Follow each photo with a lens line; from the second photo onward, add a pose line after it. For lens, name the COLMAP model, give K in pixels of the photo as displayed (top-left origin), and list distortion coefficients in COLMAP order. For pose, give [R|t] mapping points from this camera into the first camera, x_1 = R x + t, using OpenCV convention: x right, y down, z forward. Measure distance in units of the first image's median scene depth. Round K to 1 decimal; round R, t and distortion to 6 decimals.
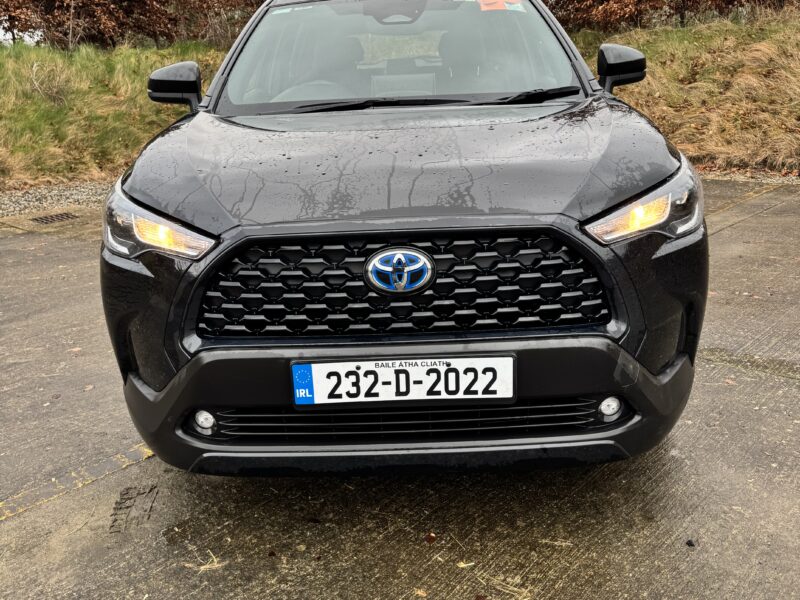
lens RADIAL K [[754.1, 0, 400.0], [0, 754.1, 300.0], [0, 0, 1]] dist [0.192792, -0.448454]
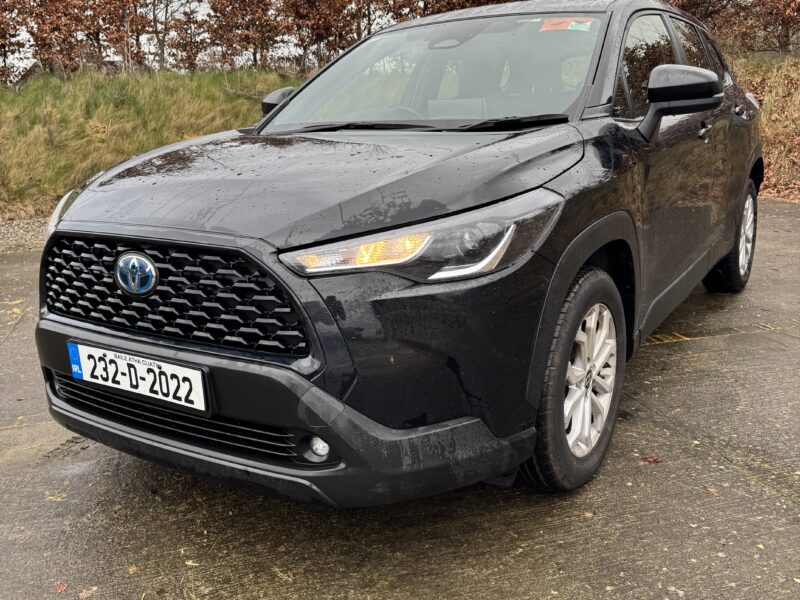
lens RADIAL K [[754.1, 0, 400.0], [0, 754.1, 300.0], [0, 0, 1]] dist [0.192792, -0.448454]
pose [[0.844519, 0.144917, -0.515545, 0.880214], [-0.157815, 0.987286, 0.019002, -0.080833], [0.511744, 0.065313, 0.856652, 0.240255]]
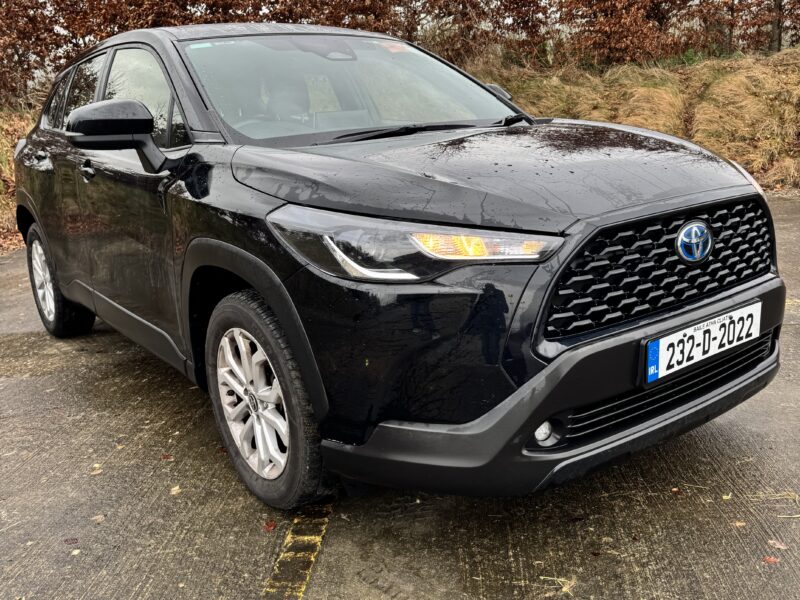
lens RADIAL K [[754.1, 0, 400.0], [0, 754.1, 300.0], [0, 0, 1]] dist [0.192792, -0.448454]
pose [[0.789043, -0.159180, 0.593357, -1.012877], [0.216178, 0.976017, -0.025636, -0.019359], [-0.575046, 0.148499, 0.804531, 0.337586]]
